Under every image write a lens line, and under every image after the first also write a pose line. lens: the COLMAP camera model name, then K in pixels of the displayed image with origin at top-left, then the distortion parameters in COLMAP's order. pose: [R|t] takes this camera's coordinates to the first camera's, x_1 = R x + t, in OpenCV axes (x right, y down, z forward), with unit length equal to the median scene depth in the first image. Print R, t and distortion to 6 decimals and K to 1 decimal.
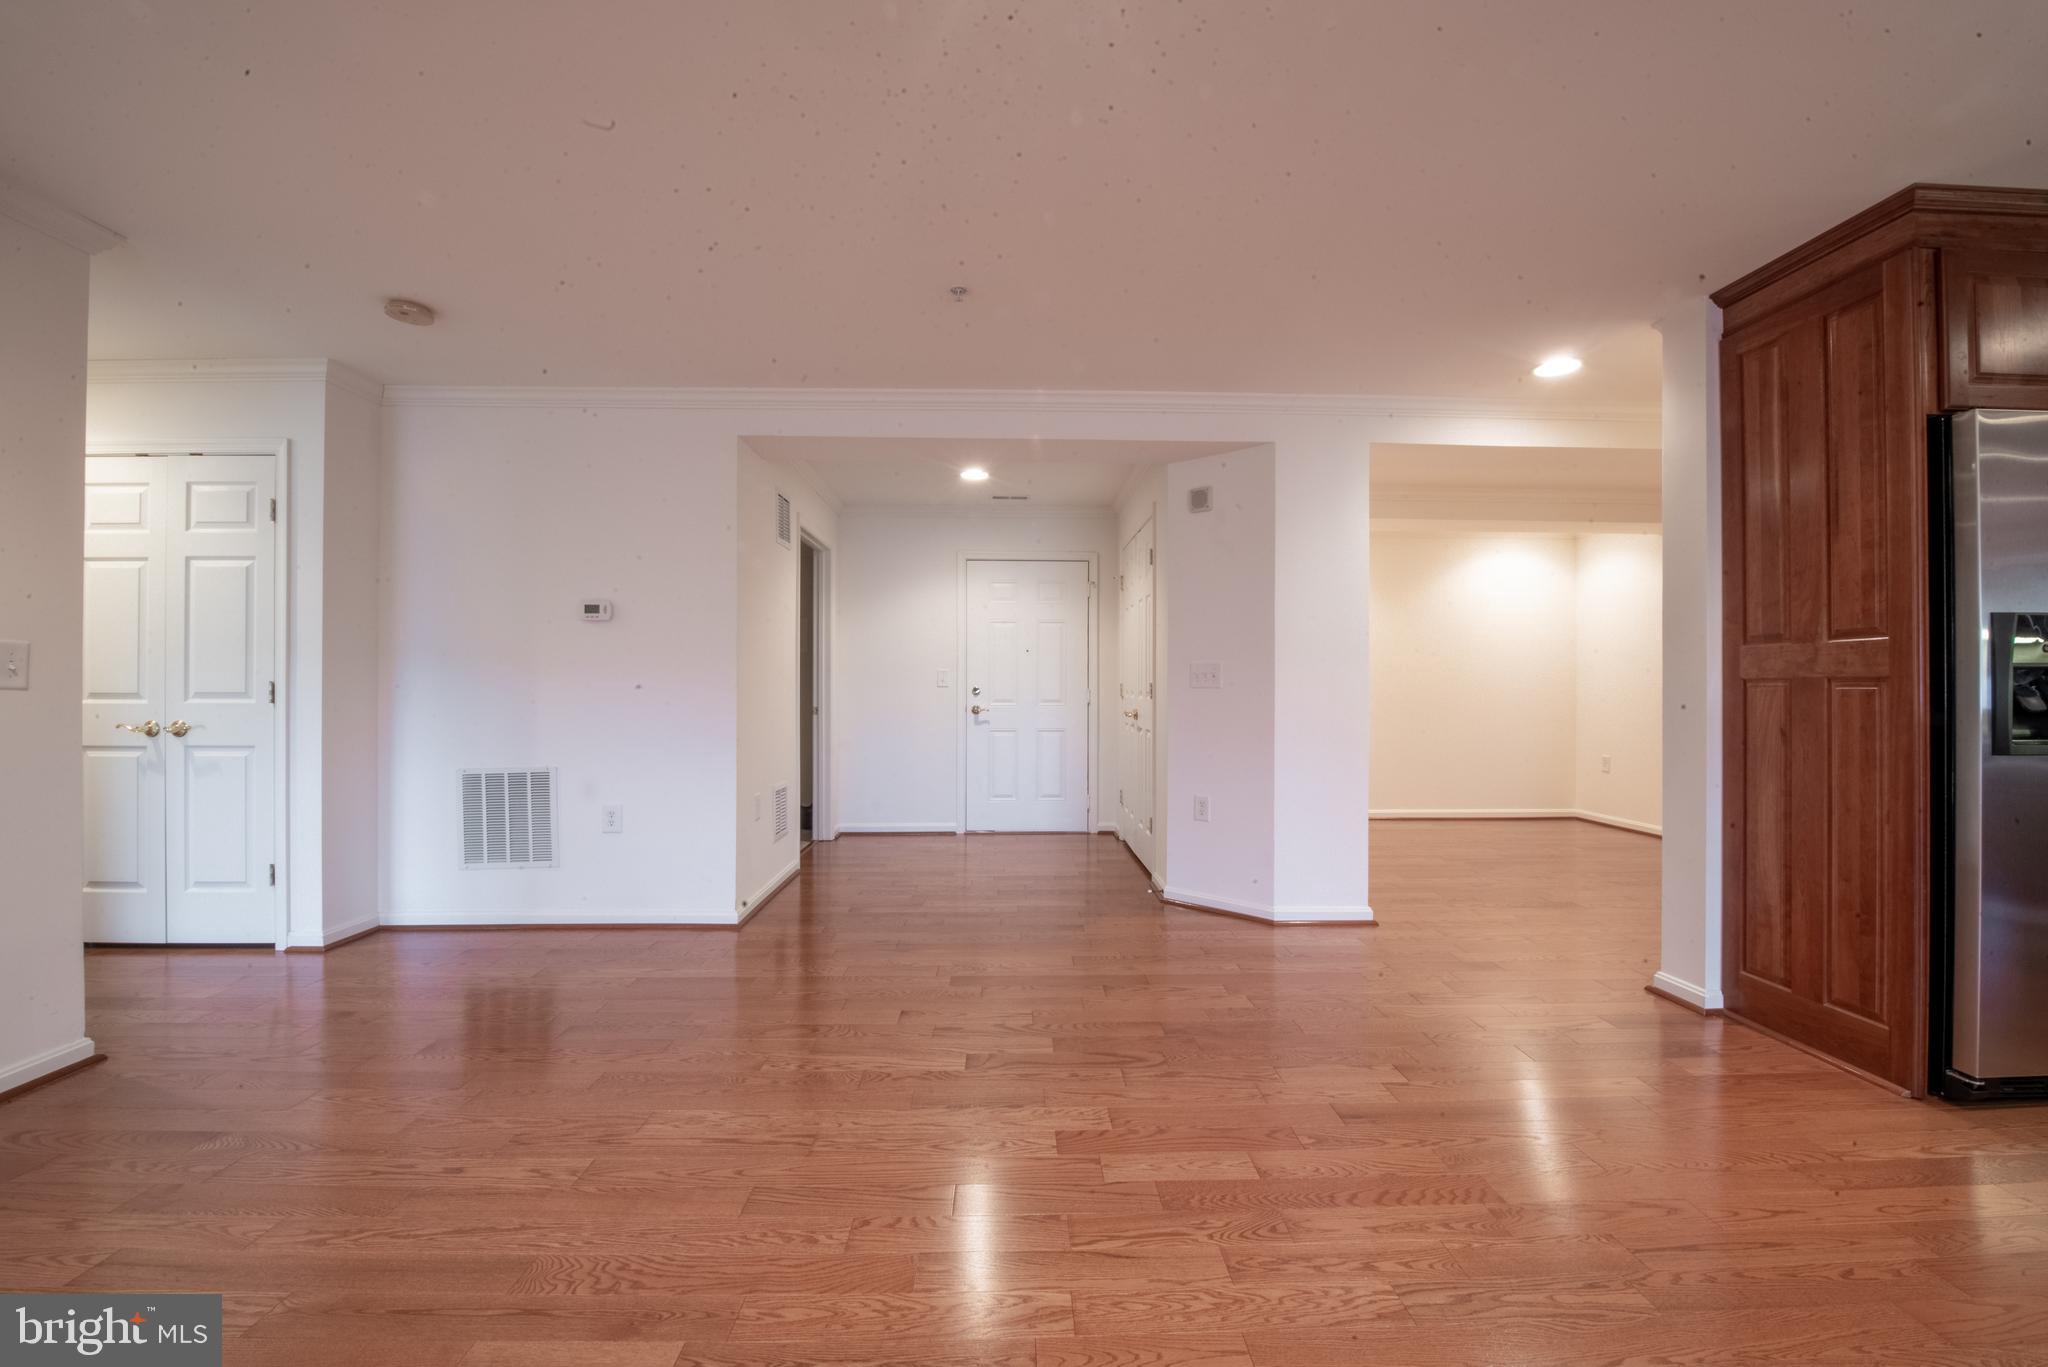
lens RADIAL K [[822.1, 0, 1026.7], [0, 822.1, 685.9], [0, 0, 1]] dist [-0.017103, -0.001446]
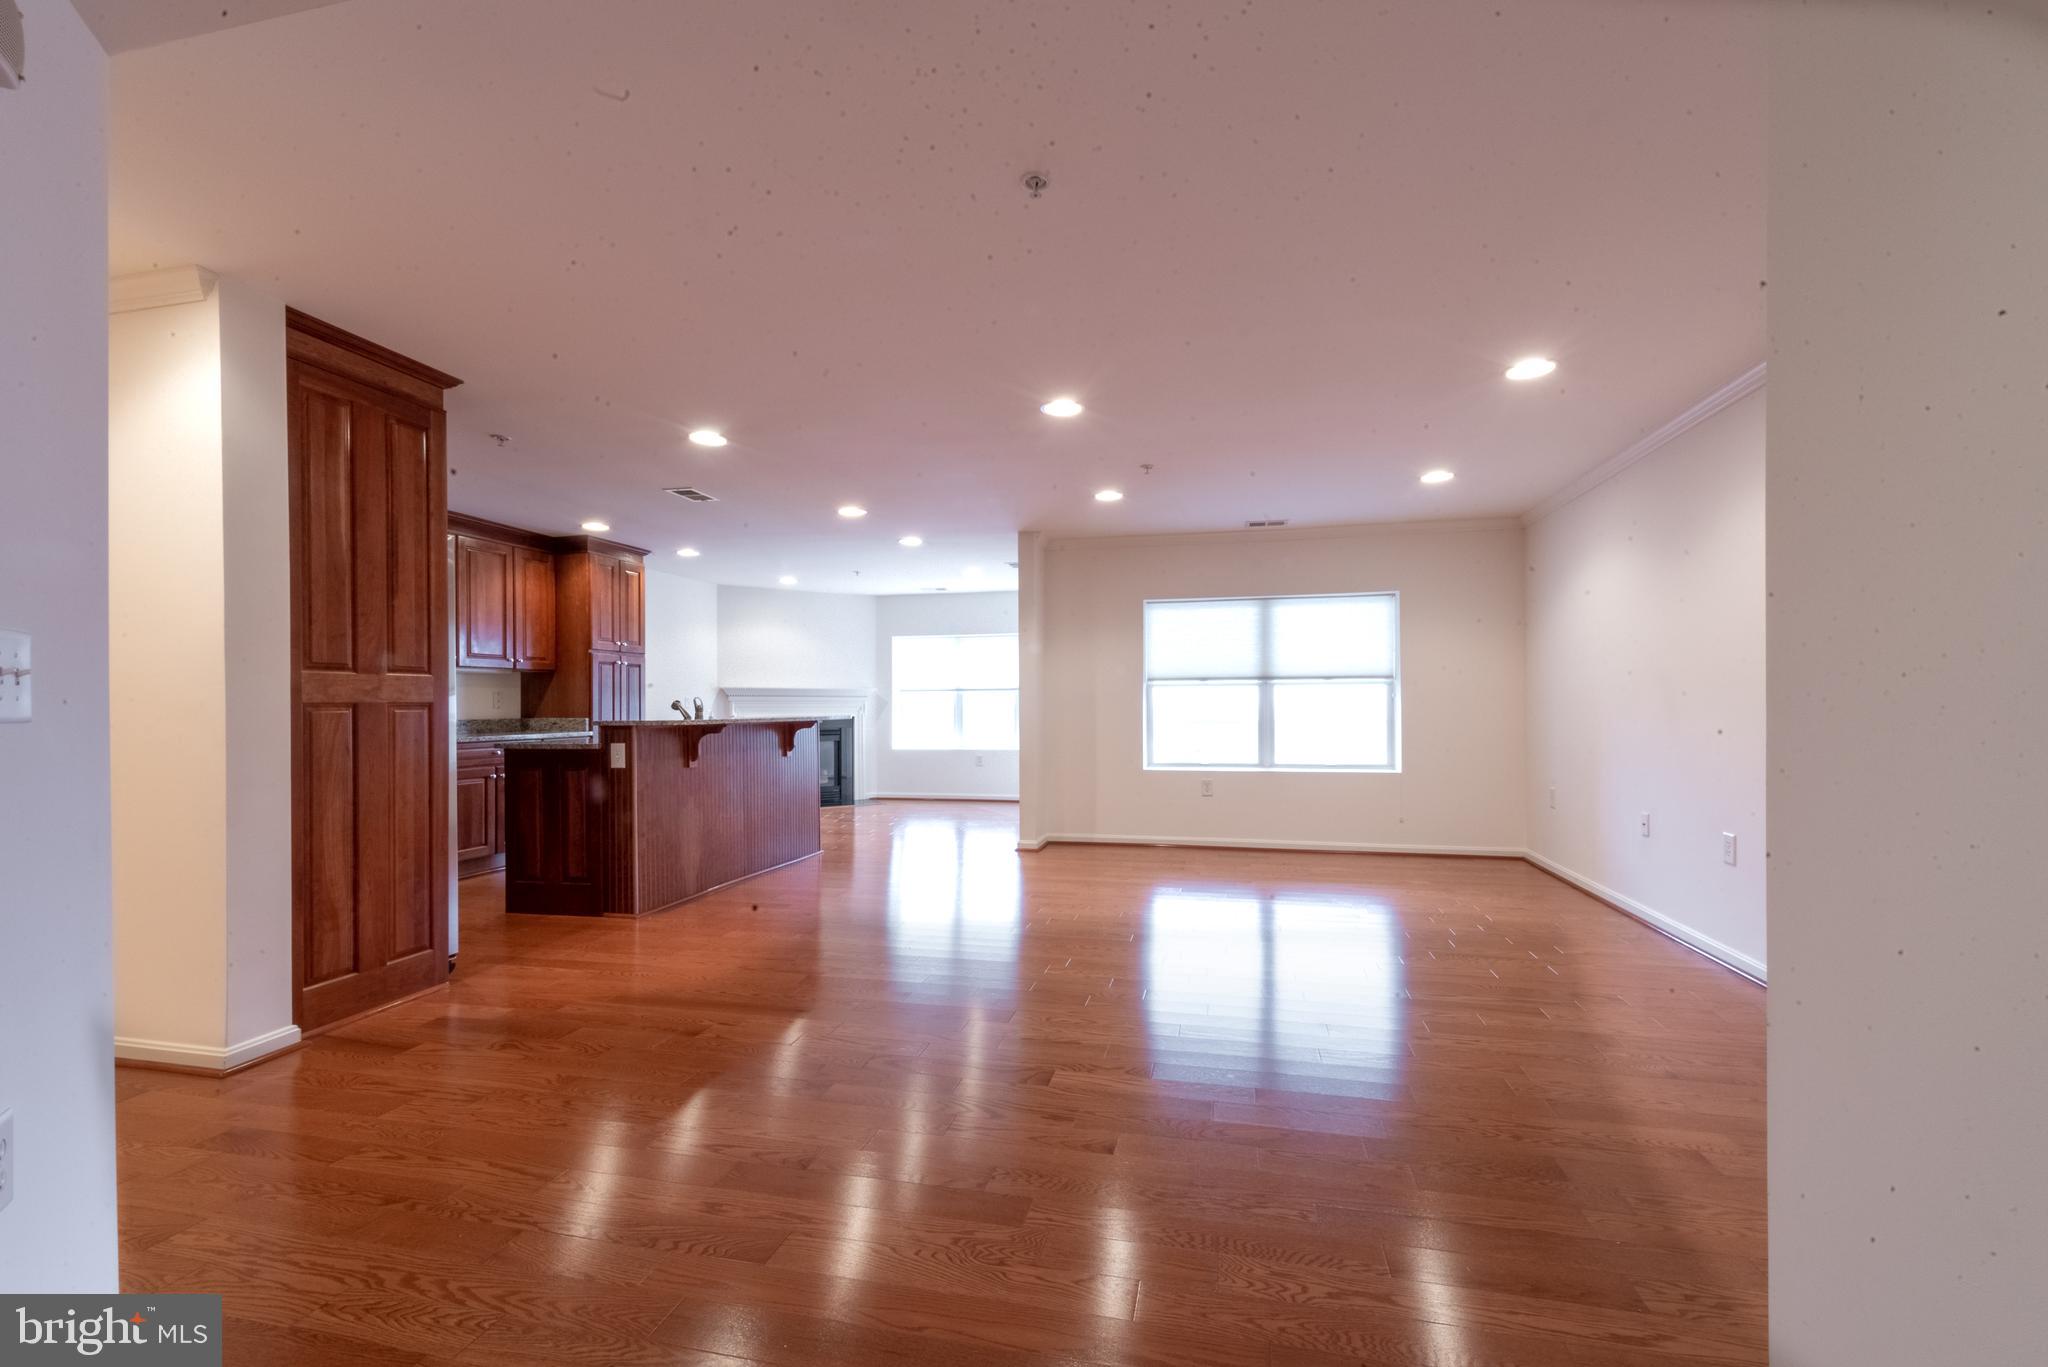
lens RADIAL K [[822.1, 0, 1050.4], [0, 822.1, 714.1], [0, 0, 1]] dist [-0.017103, -0.001446]
pose [[-0.970640, 0.001370, 0.240533, -0.227672], [0.003977, 0.999938, 0.010355, -0.001323], [-0.240504, 0.011007, -0.970586, 1.436958]]
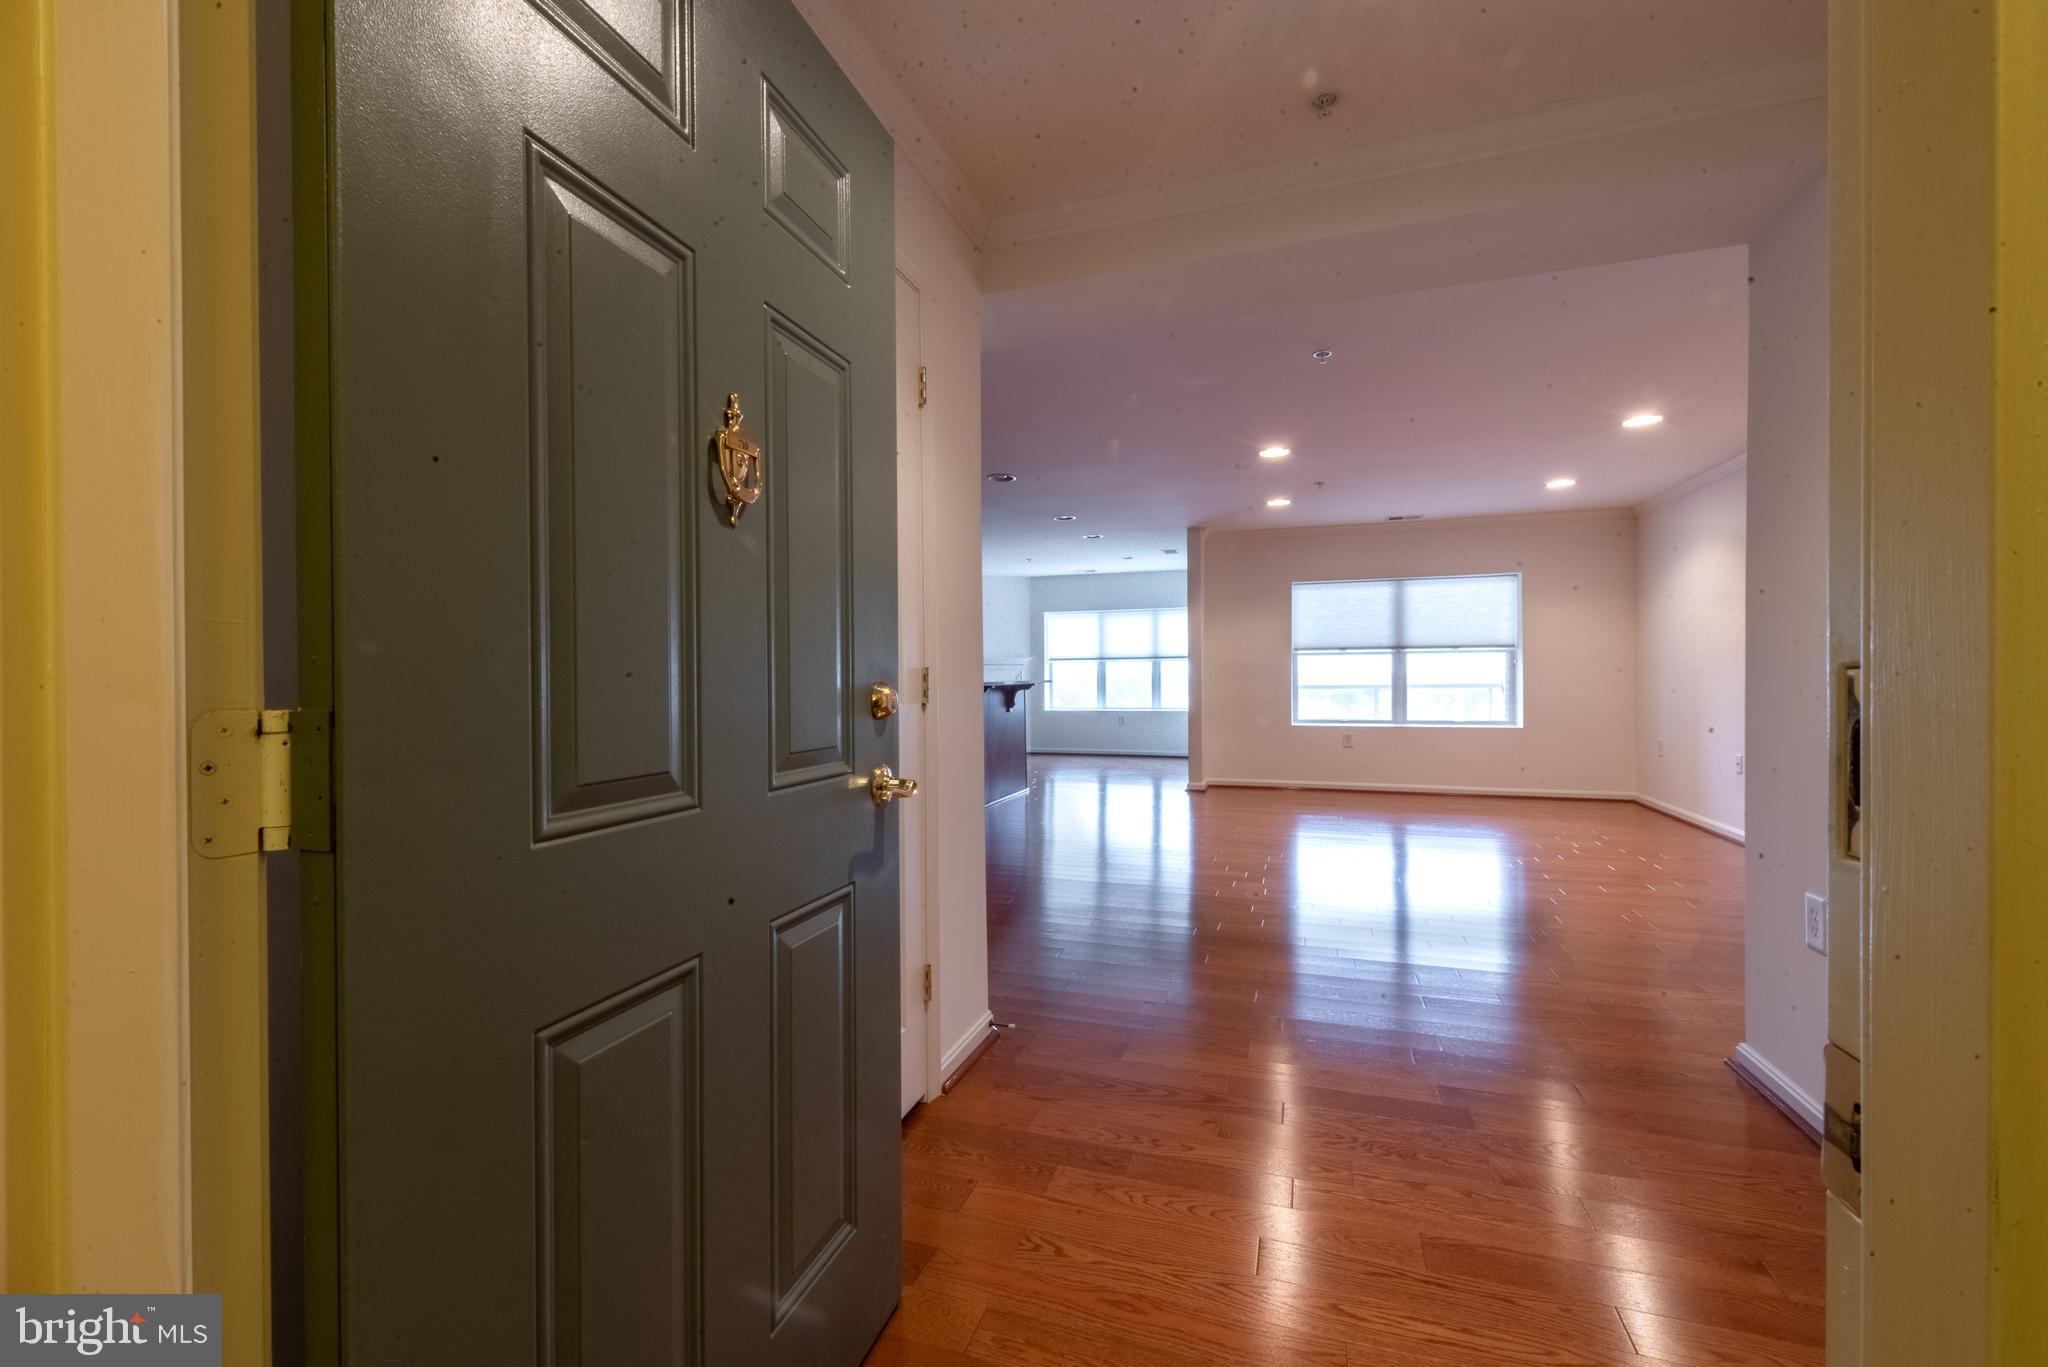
lens RADIAL K [[822.1, 0, 1023.9], [0, 822.1, 692.4], [0, 0, 1]] dist [-0.017103, -0.001446]
pose [[-0.935307, -0.000832, 0.353836, -0.082600], [0.007617, 0.999718, 0.022486, 0.001503], [-0.353755, 0.023727, -0.935037, 1.935203]]
